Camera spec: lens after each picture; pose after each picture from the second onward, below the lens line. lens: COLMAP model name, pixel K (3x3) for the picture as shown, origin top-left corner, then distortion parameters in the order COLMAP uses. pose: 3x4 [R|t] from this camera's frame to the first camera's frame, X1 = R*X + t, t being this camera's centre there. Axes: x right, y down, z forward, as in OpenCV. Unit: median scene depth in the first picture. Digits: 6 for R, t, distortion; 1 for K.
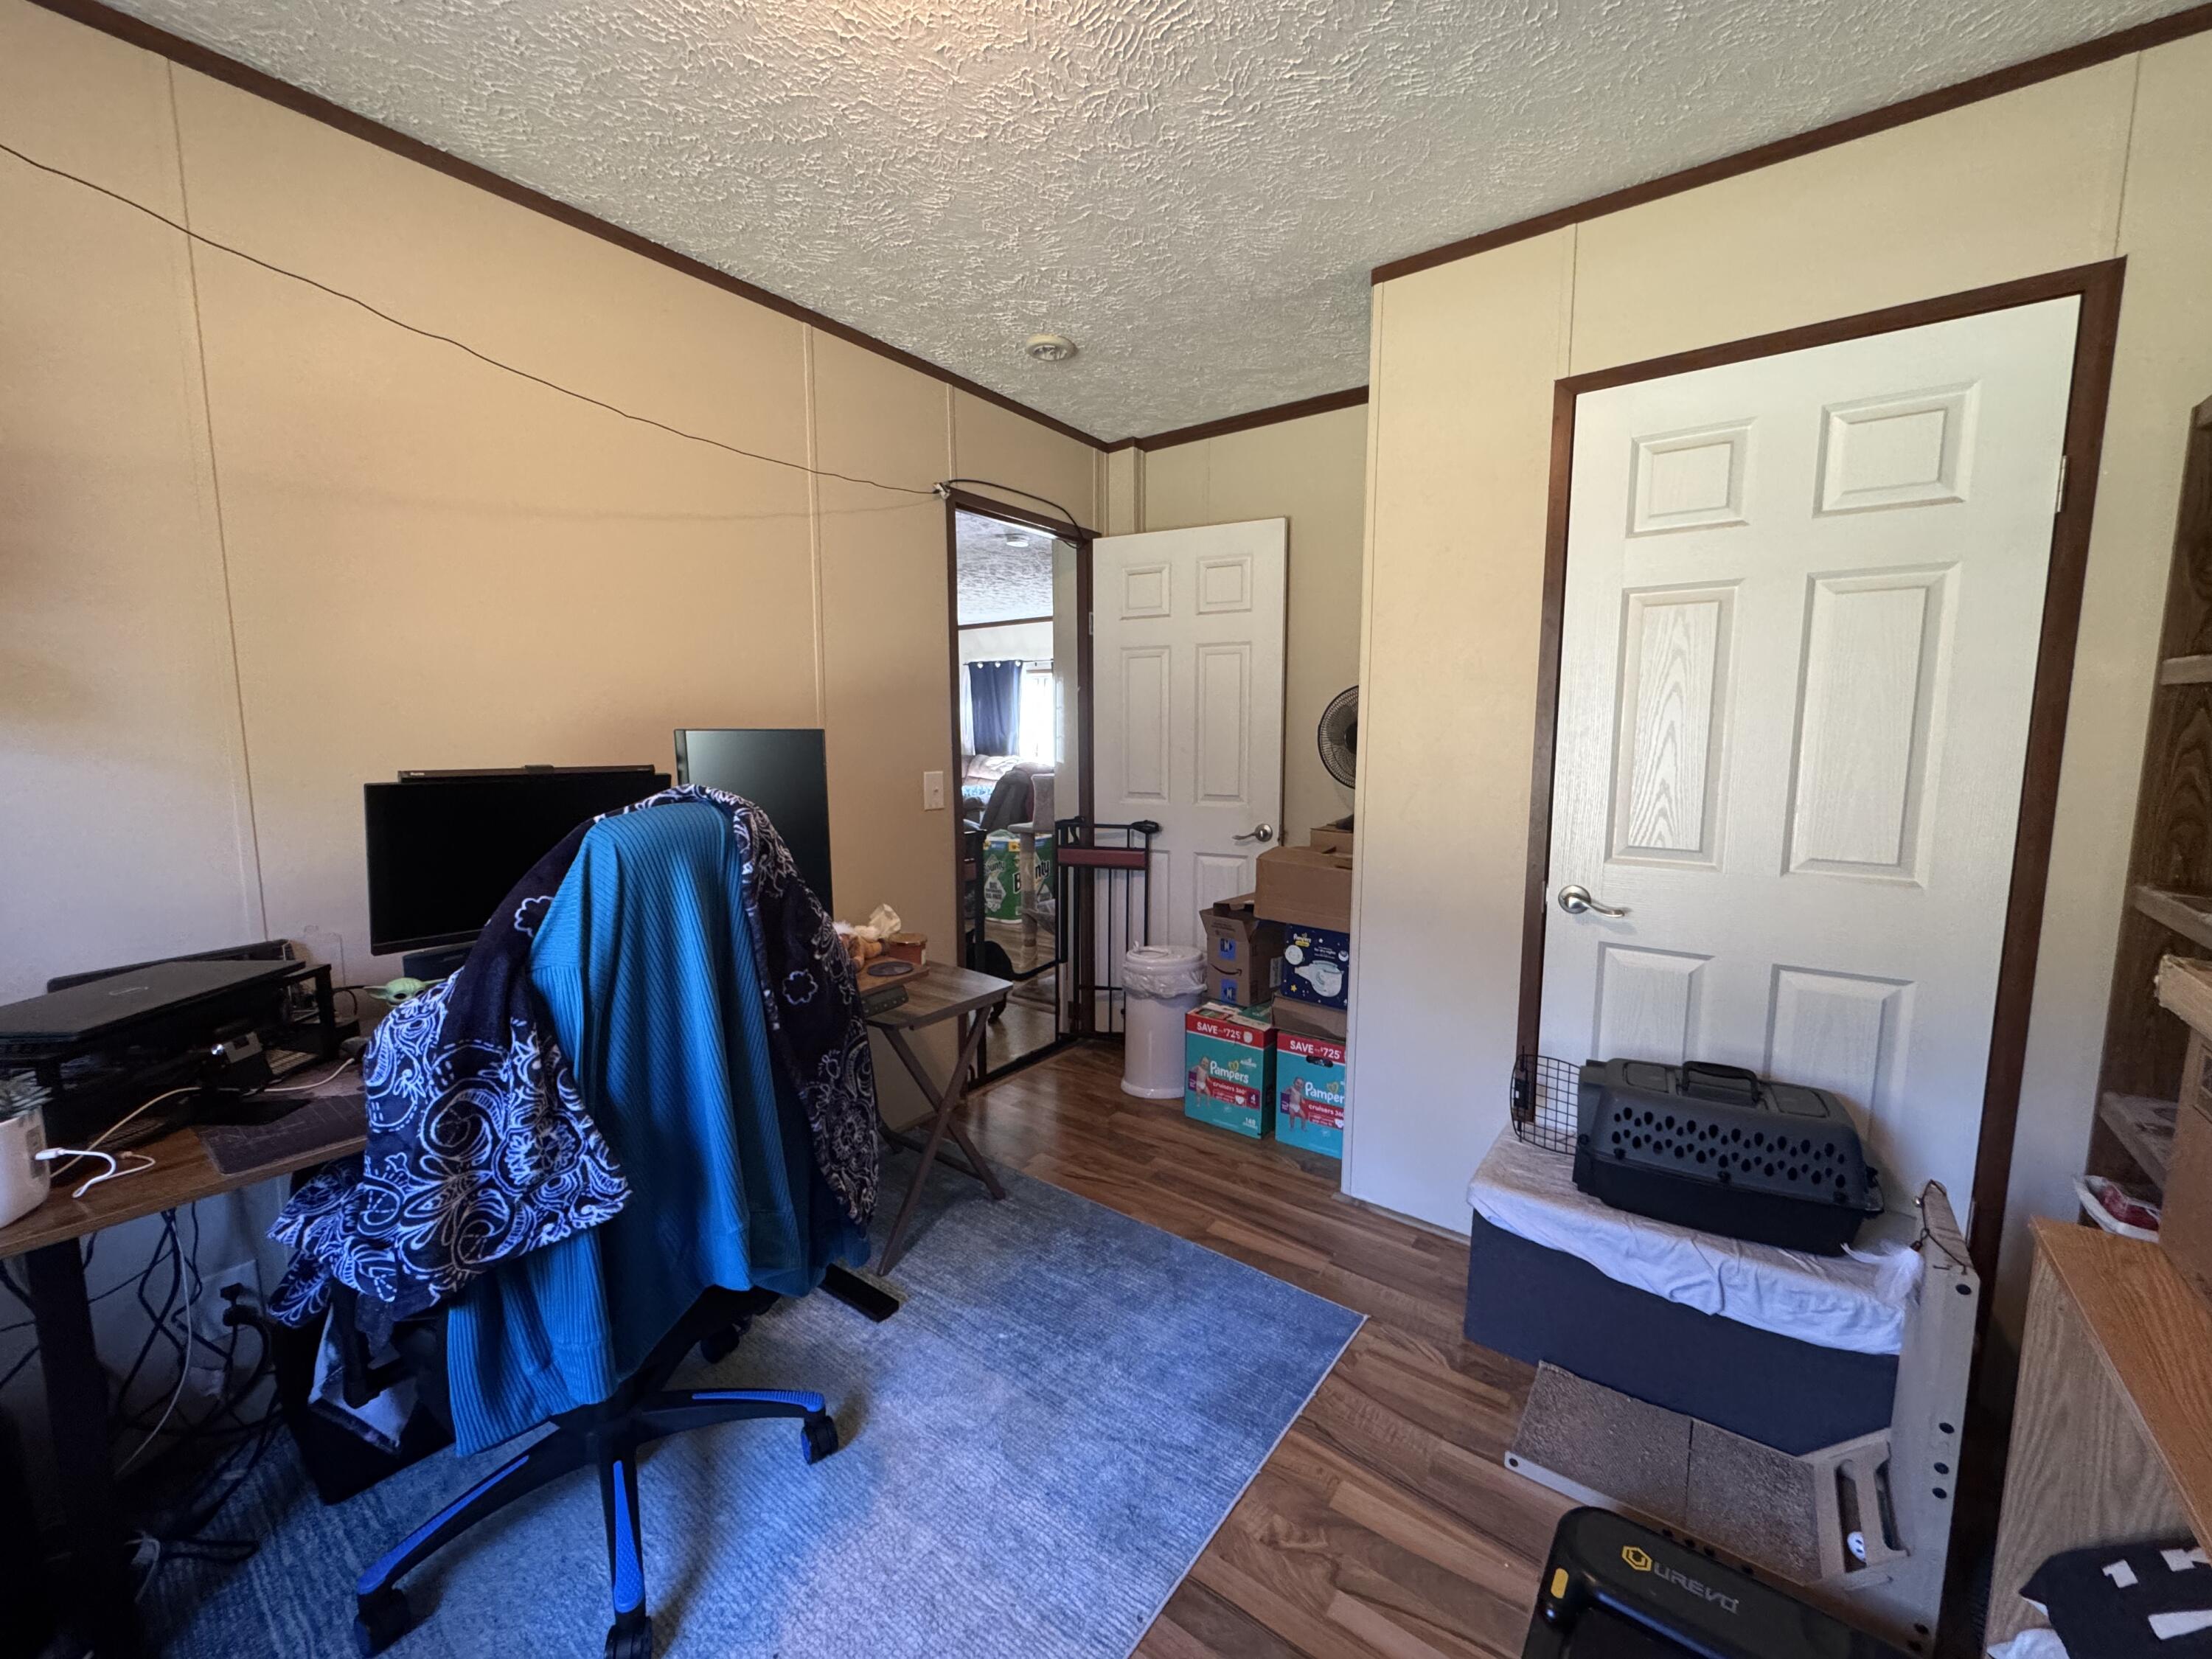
lens RADIAL K [[879.7, 0, 1092.6], [0, 879.7, 826.6], [0, 0, 1]] dist [-0.001179, -0.000133]
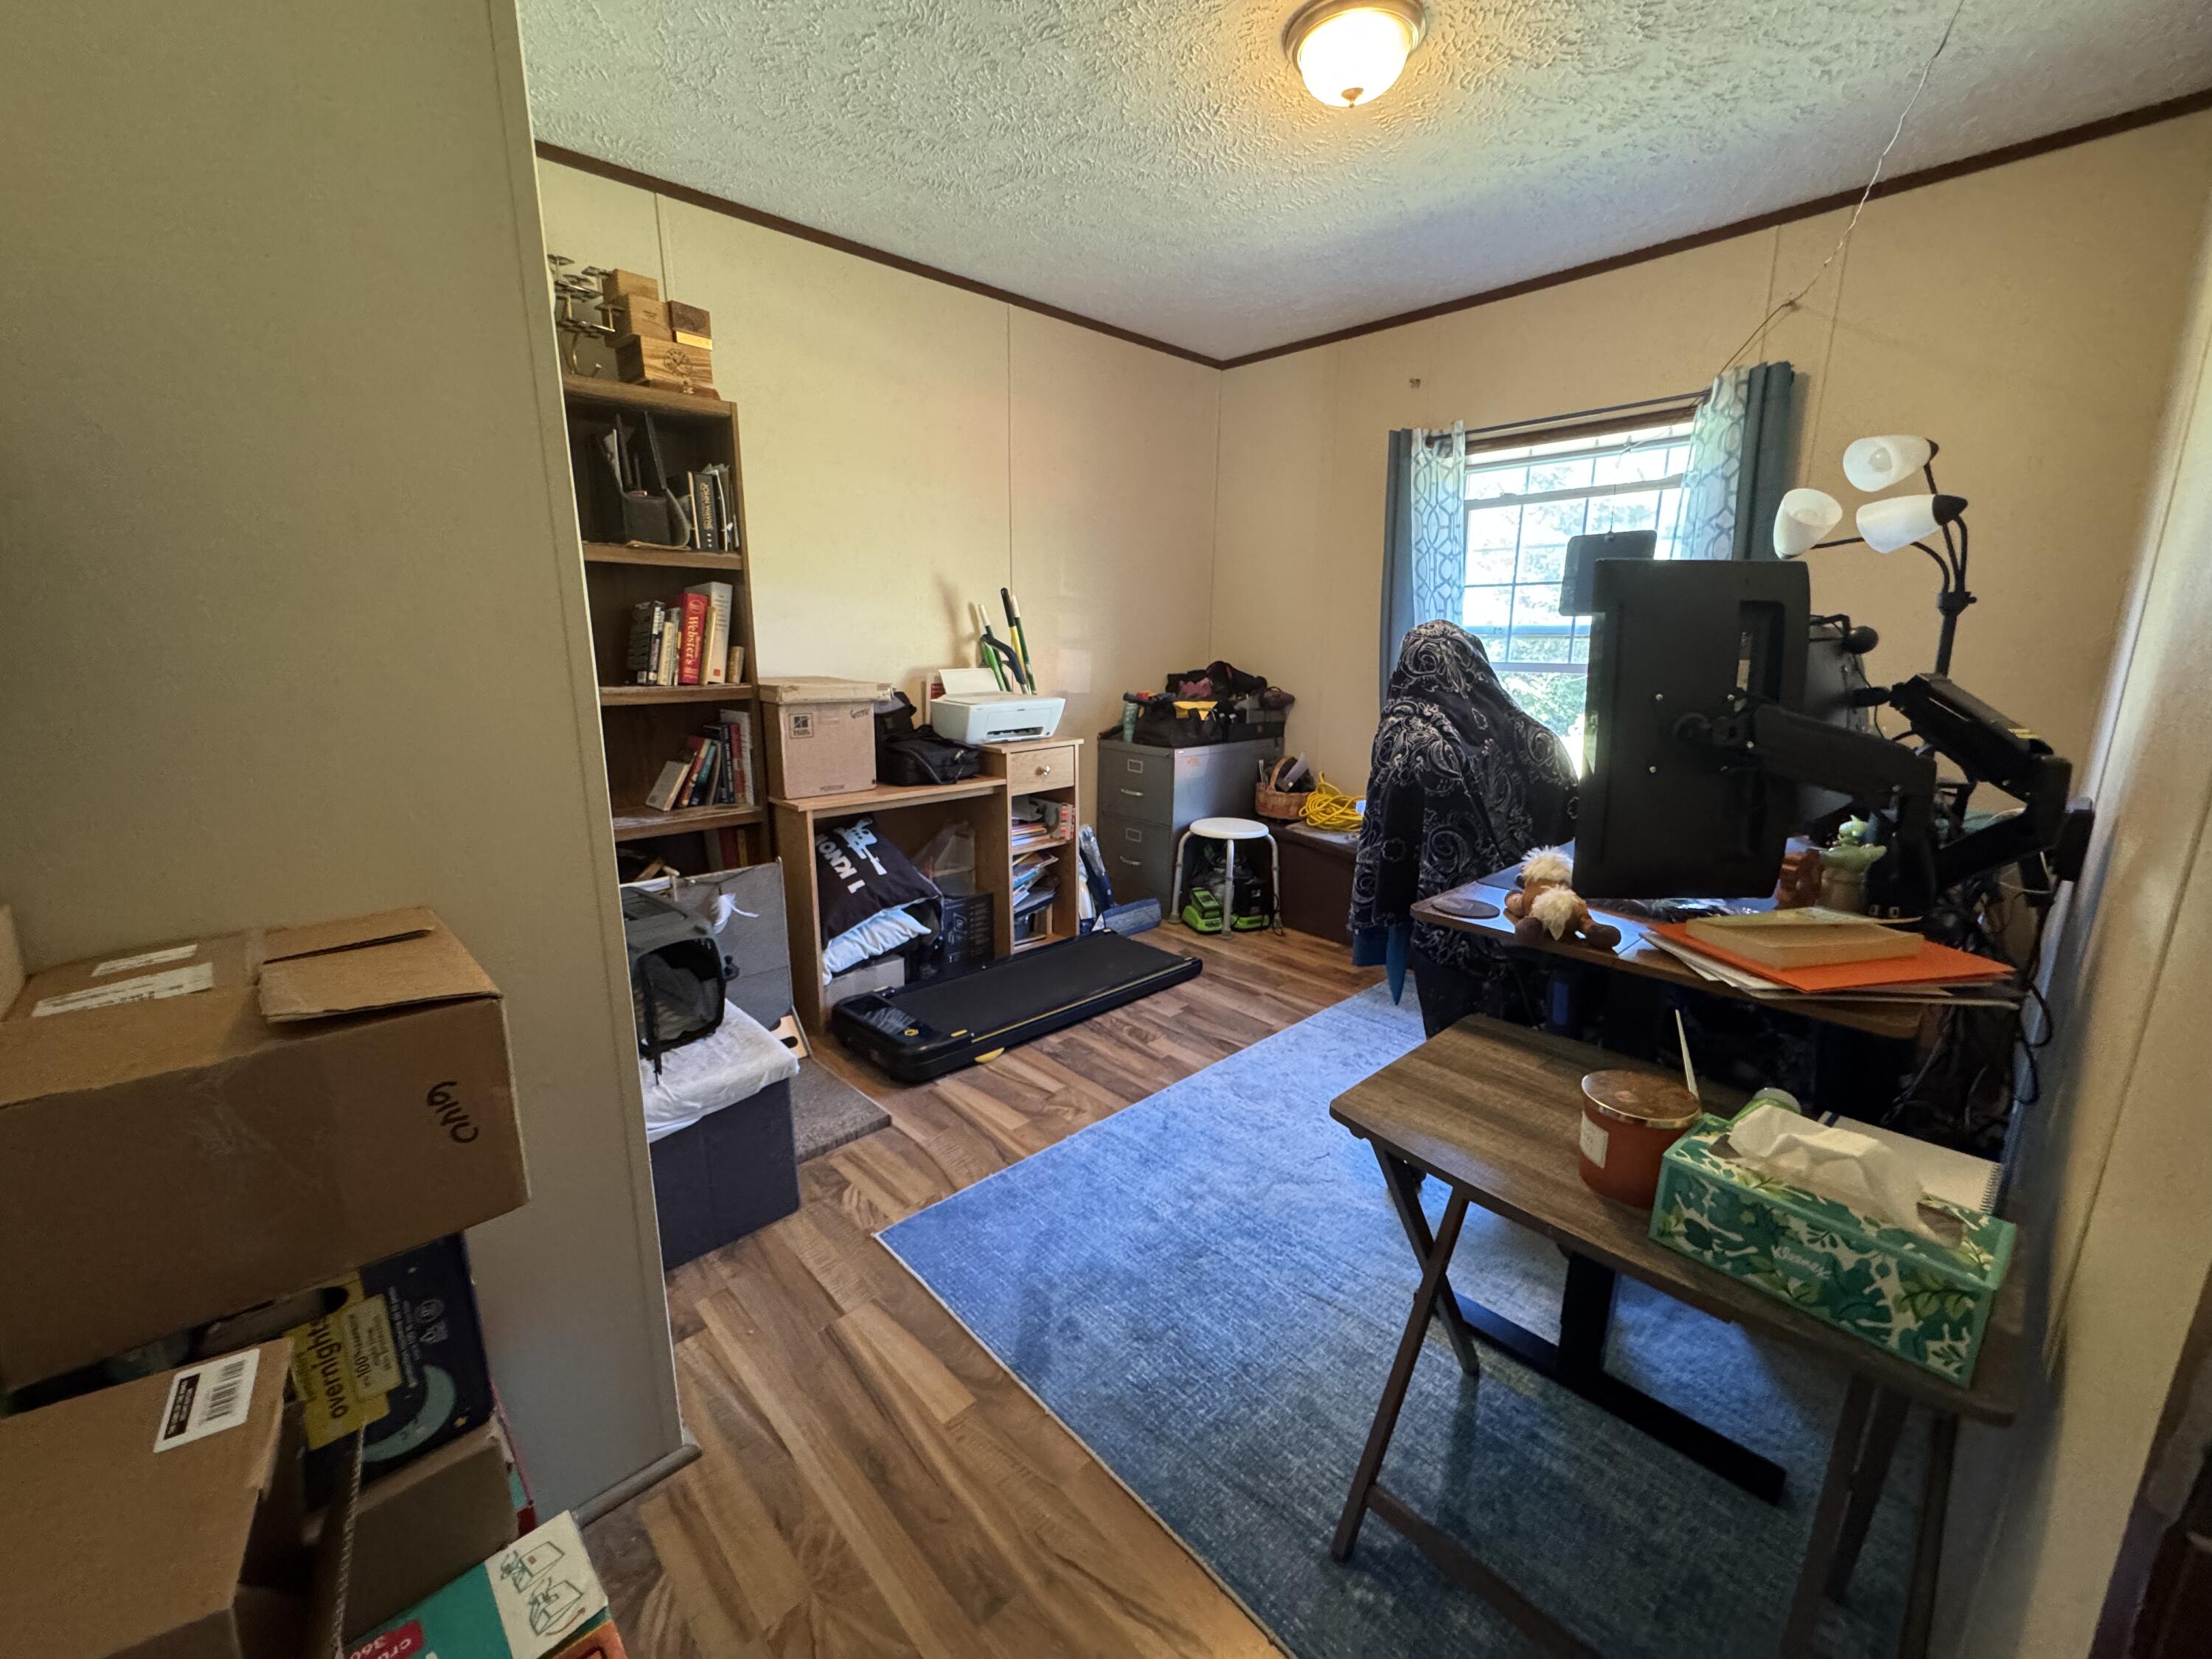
lens RADIAL K [[879.7, 0, 1105.9], [0, 879.7, 833.3], [0, 0, 1]] dist [-0.001179, -0.000133]
pose [[-0.989863, -0.027676, 0.139304, -0.054775], [0.018729, 0.946829, 0.321192, -0.175786], [-0.140786, 0.320545, -0.936713, 2.263917]]
